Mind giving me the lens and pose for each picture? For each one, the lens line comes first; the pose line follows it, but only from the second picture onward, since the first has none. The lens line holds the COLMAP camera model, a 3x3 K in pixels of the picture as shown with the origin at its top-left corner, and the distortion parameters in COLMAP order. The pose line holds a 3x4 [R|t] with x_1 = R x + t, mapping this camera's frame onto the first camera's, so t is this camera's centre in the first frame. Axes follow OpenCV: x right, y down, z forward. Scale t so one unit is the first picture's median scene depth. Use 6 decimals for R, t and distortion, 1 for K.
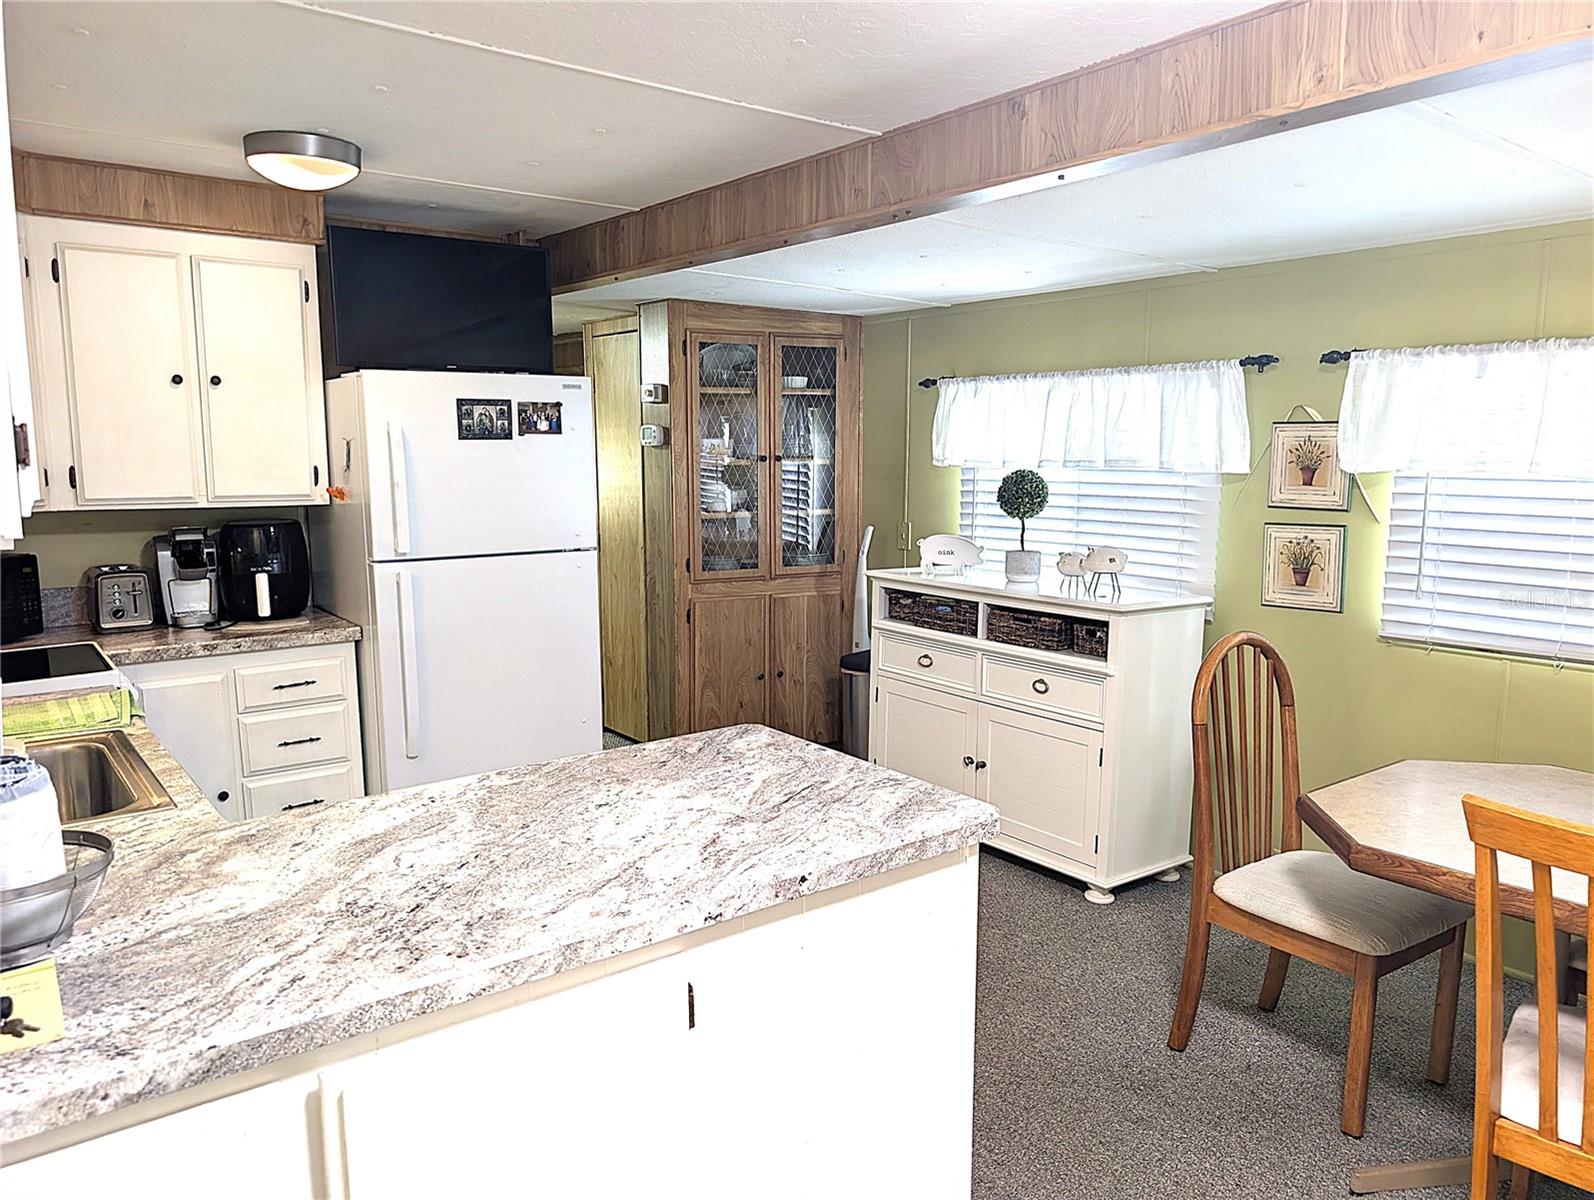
lens RADIAL K [[1126.2, 0, 800.8], [0, 1126.2, 595.3], [0, 0, 1]] dist [-0.010341, -0.001125]
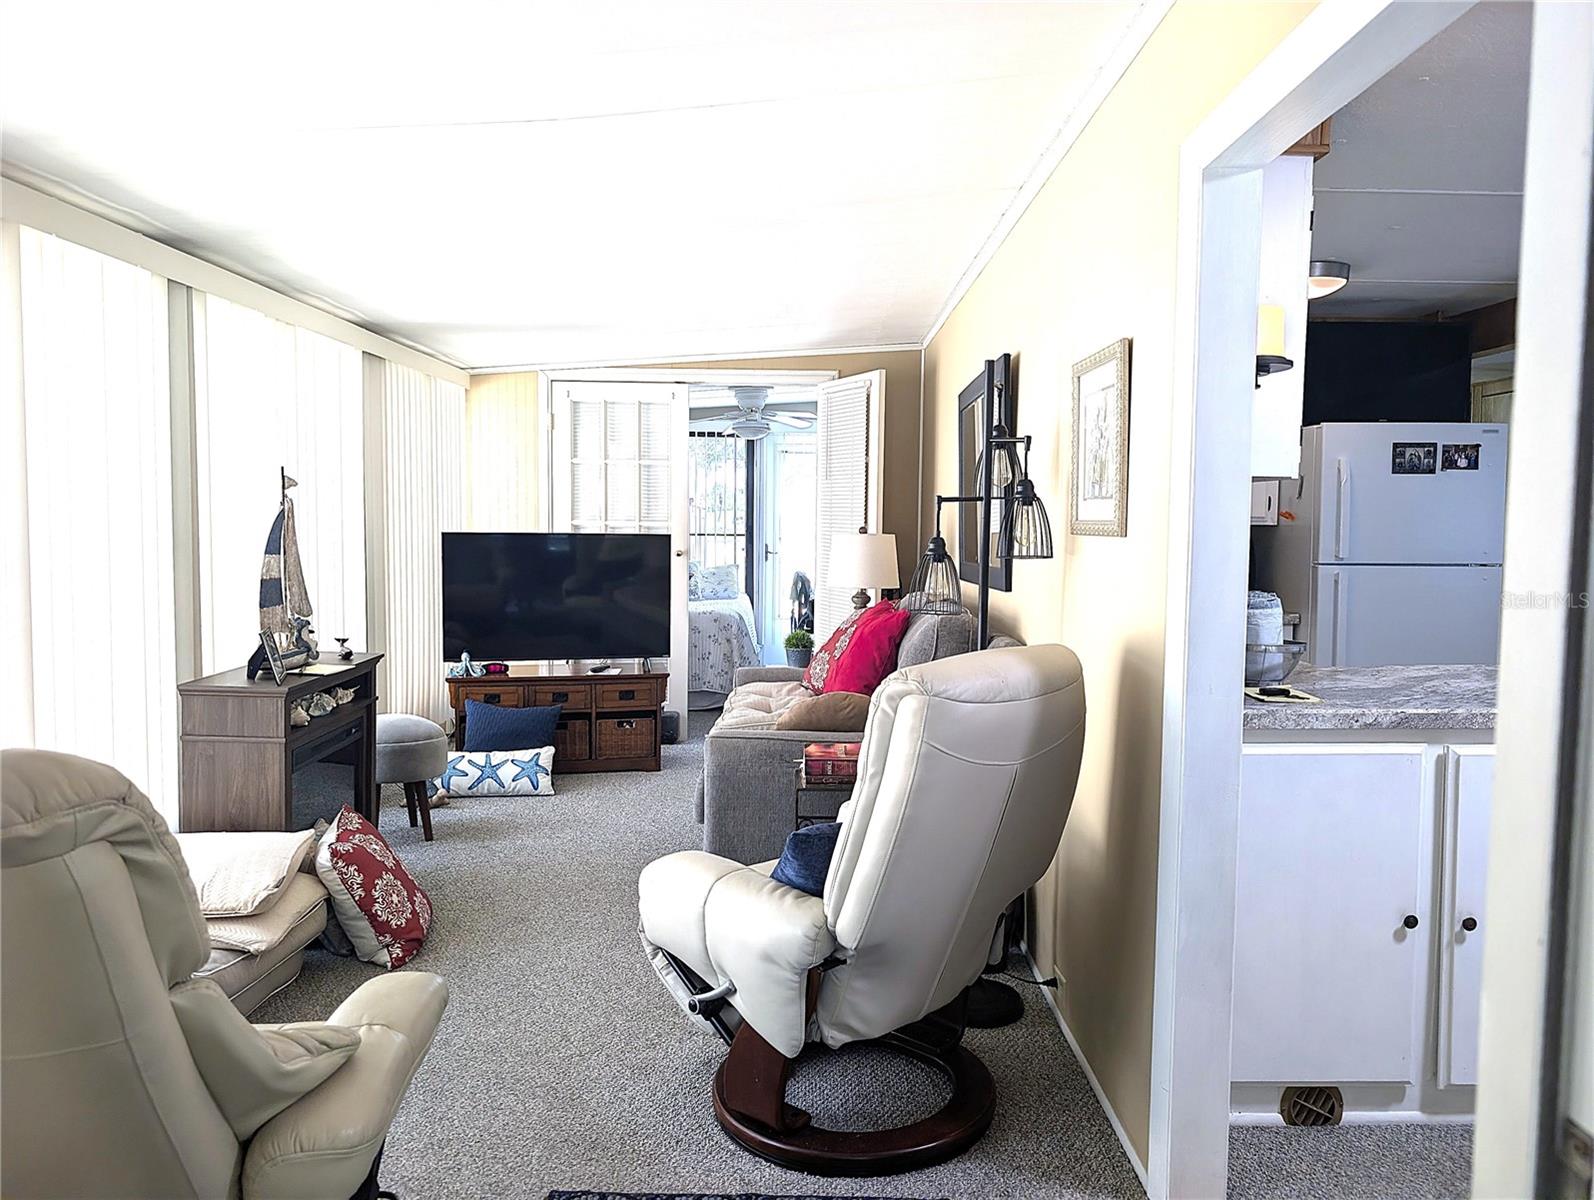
lens RADIAL K [[1126.2, 0, 802.5], [0, 1126.2, 598.3], [0, 0, 1]] dist [-0.010341, -0.001125]
pose [[0.792393, 0.046491, -0.608237, -0.046708], [-0.090414, 0.995029, -0.041734, 0.119481], [0.603274, 0.088063, 0.792658, -0.424053]]
